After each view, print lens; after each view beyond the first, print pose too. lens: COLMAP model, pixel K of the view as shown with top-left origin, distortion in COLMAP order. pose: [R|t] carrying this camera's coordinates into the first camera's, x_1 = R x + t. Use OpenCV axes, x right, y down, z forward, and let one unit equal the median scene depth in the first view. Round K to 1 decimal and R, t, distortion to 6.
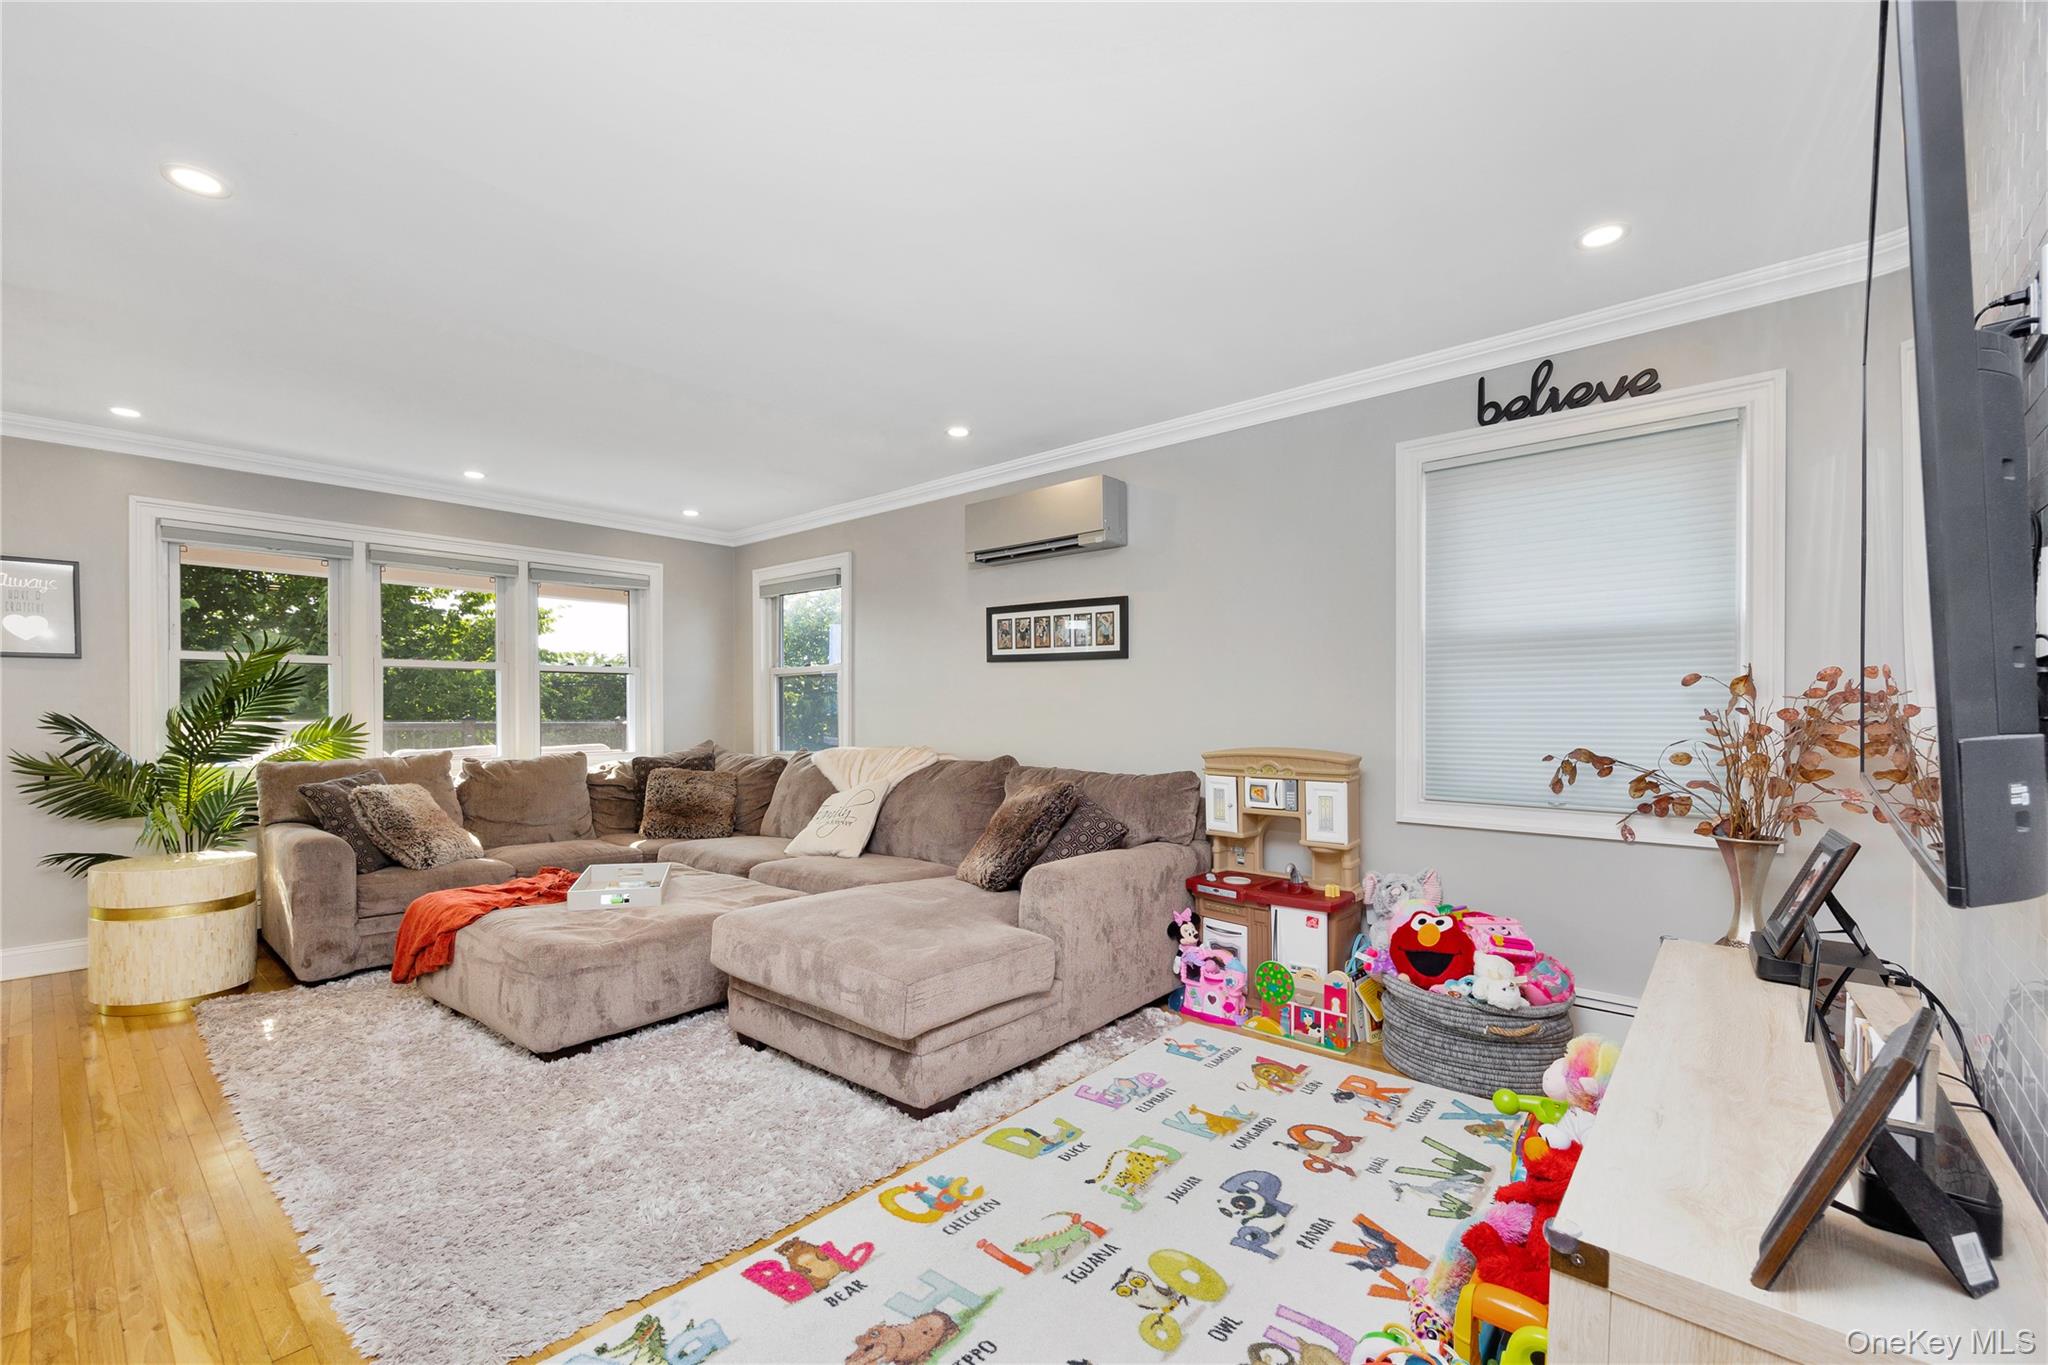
lens RADIAL K [[875.8, 0, 1021.1], [0, 875.8, 725.1], [0, 0, 1]] dist [0.003845, -0.000157]
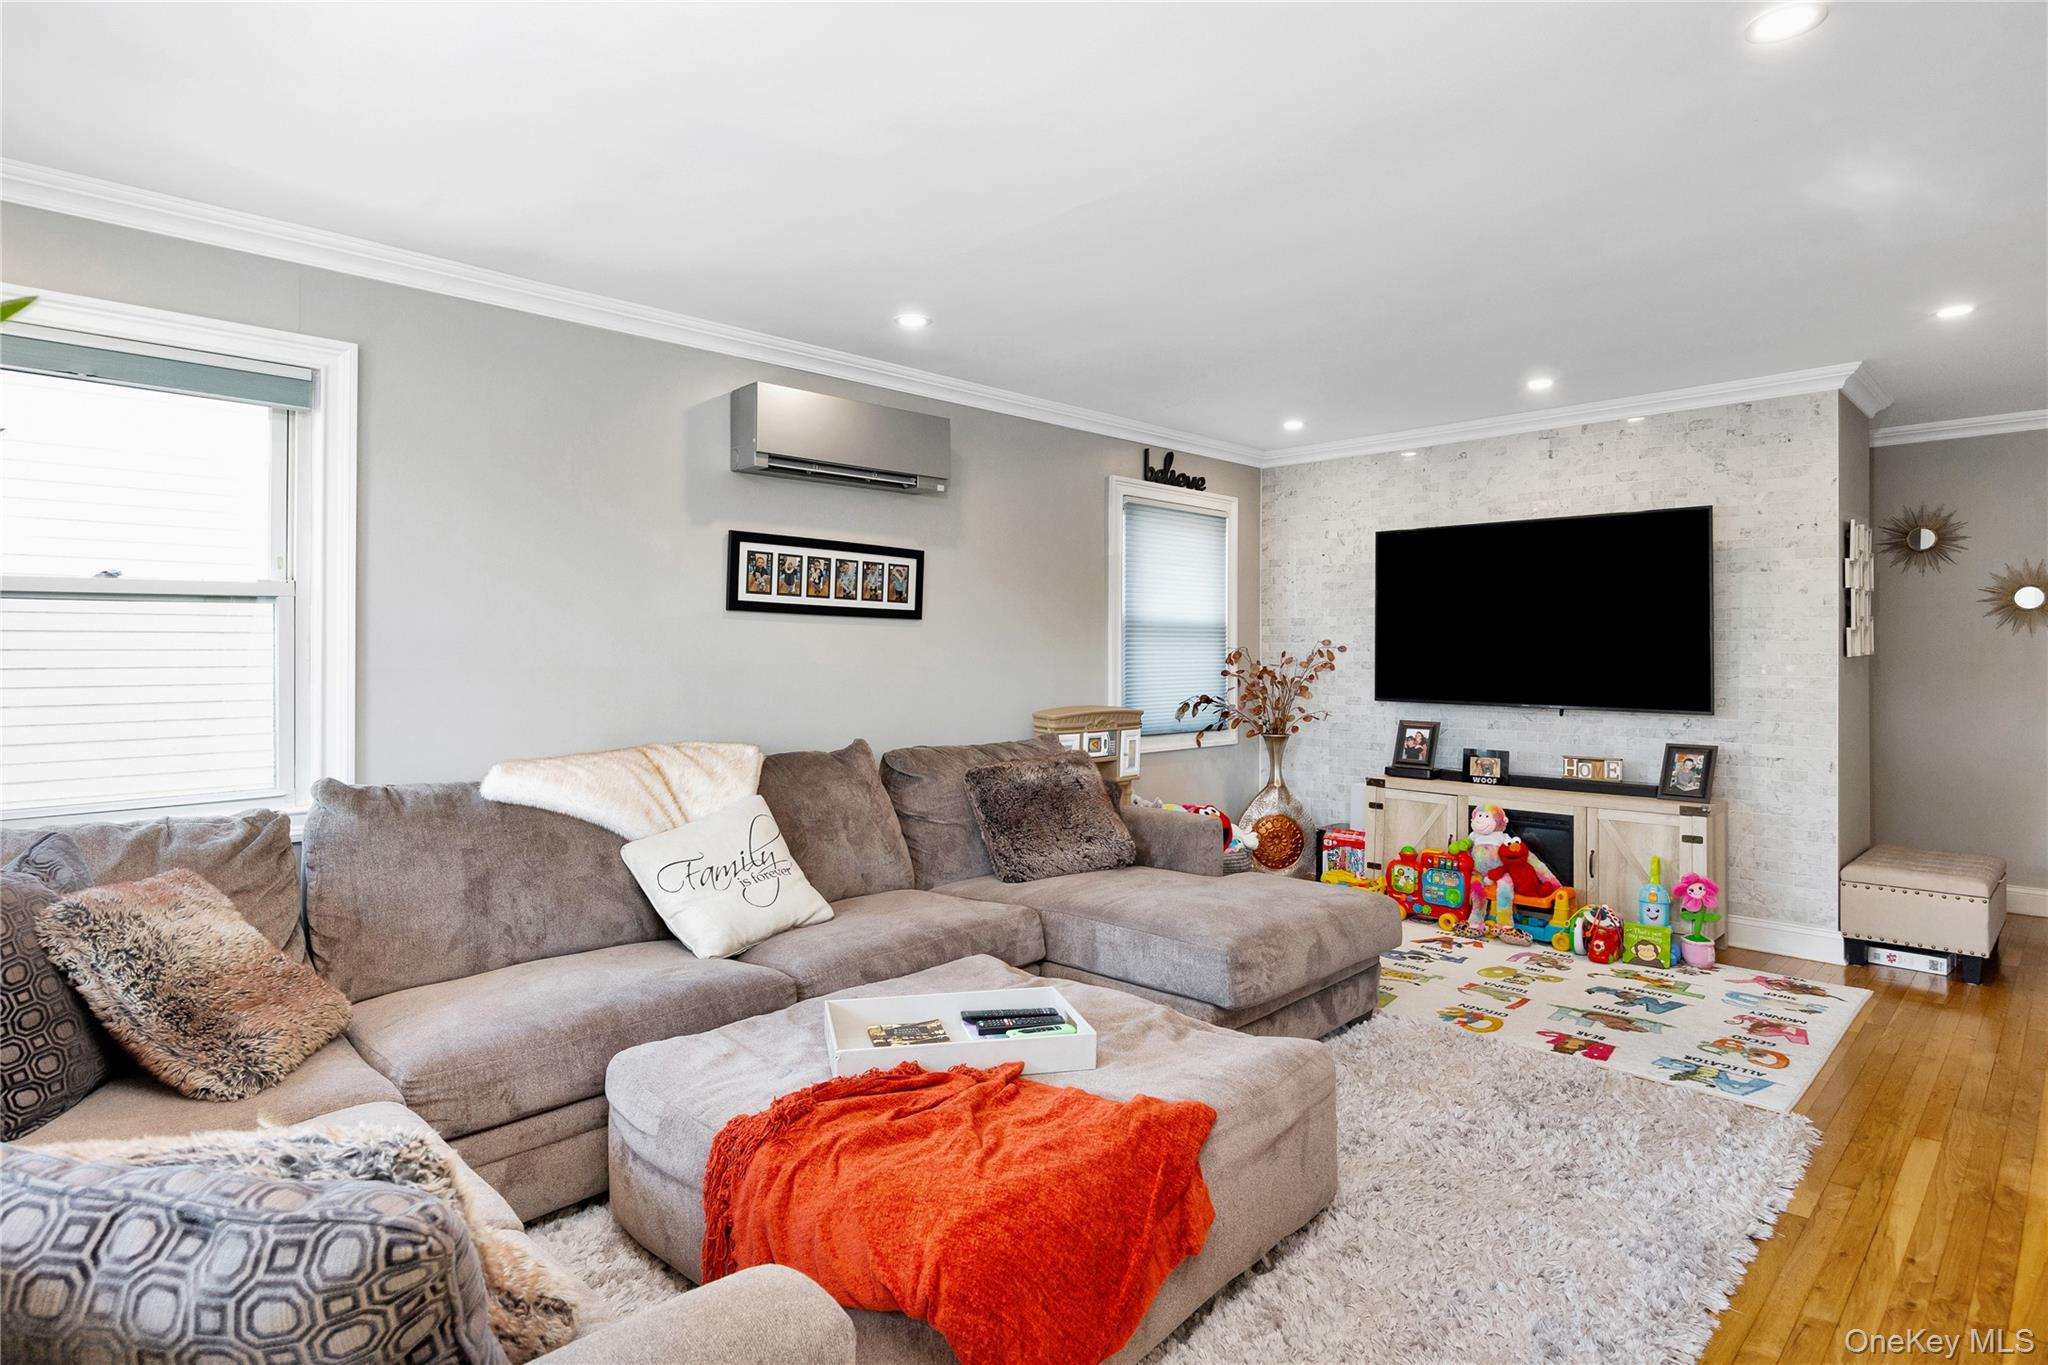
lens RADIAL K [[1070.4, 0, 1032.0], [0, 1070.4, 646.5], [0, 0, 1]] dist [0.002295, 0.000297]
pose [[0.068107, 0.006737, 0.997655, -1.239154], [0.017275, 0.999819, -0.007930, -0.047490], [-0.997528, 0.017774, 0.067978, 1.028574]]
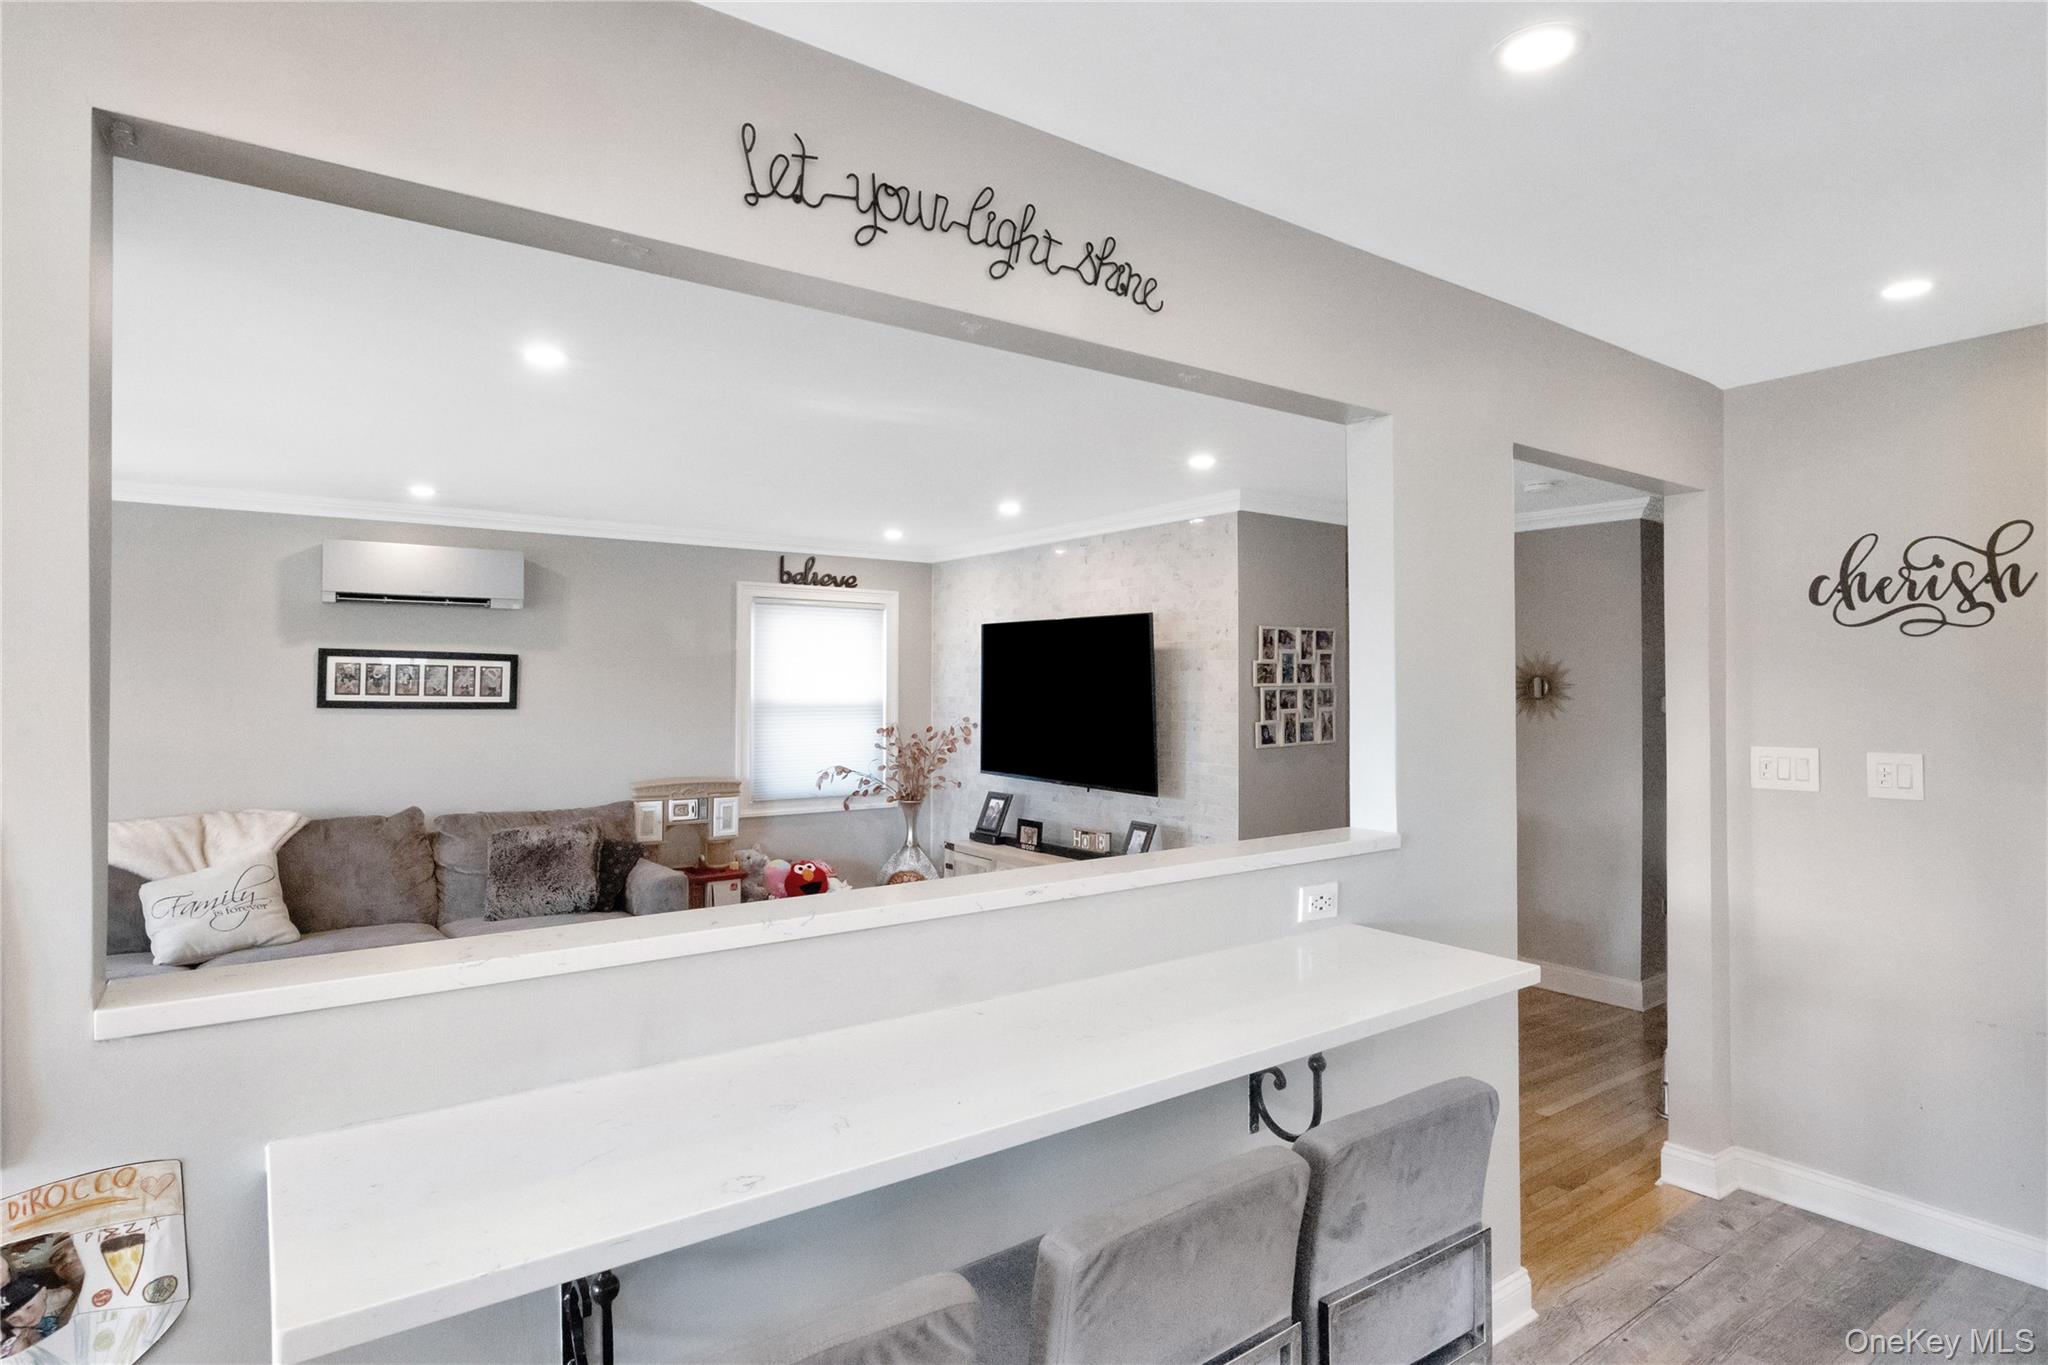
lens RADIAL K [[1077.2, 0, 1019.4], [0, 1077.2, 677.0], [0, 0, 1]] dist [-0.014347, 0.000685]
pose [[0.226541, 0.010944, 0.973940, -1.386442], [0.015216, 0.999775, -0.014773, -0.111038], [-0.973883, 0.018166, 0.226323, 0.057198]]
